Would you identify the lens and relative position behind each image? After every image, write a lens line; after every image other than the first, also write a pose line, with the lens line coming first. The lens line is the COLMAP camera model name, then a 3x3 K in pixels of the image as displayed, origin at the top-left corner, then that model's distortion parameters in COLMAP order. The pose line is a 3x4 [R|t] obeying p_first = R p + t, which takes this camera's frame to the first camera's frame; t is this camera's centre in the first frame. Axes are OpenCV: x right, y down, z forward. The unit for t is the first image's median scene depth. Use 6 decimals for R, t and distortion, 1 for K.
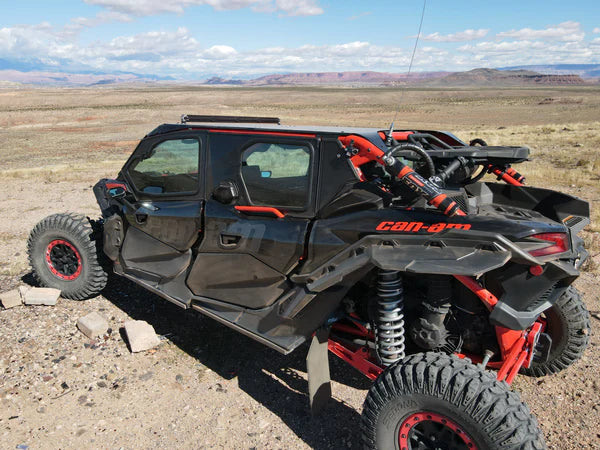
lens RADIAL K [[447.1, 0, 300.0], [0, 447.1, 225.0], [0, 0, 1]] dist [-0.002121, 0.001836]
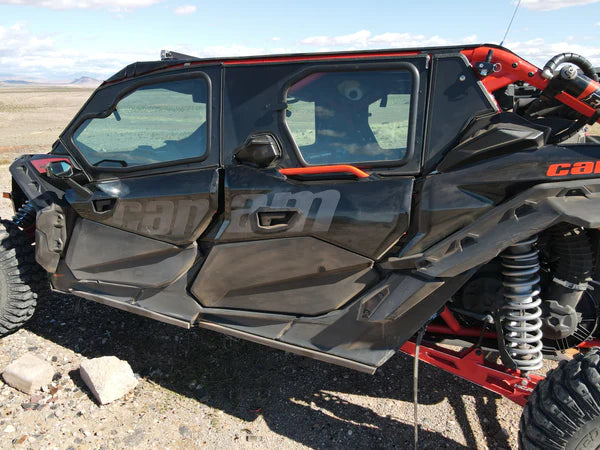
lens RADIAL K [[447.7, 0, 300.2], [0, 447.7, 222.1], [0, 0, 1]] dist [0.013128, -0.001397]
pose [[0.967628, -0.071313, 0.242098, -0.255747], [0.074306, 0.997230, -0.003245, 0.038318], [-0.241196, 0.021129, 0.970246, 0.292628]]
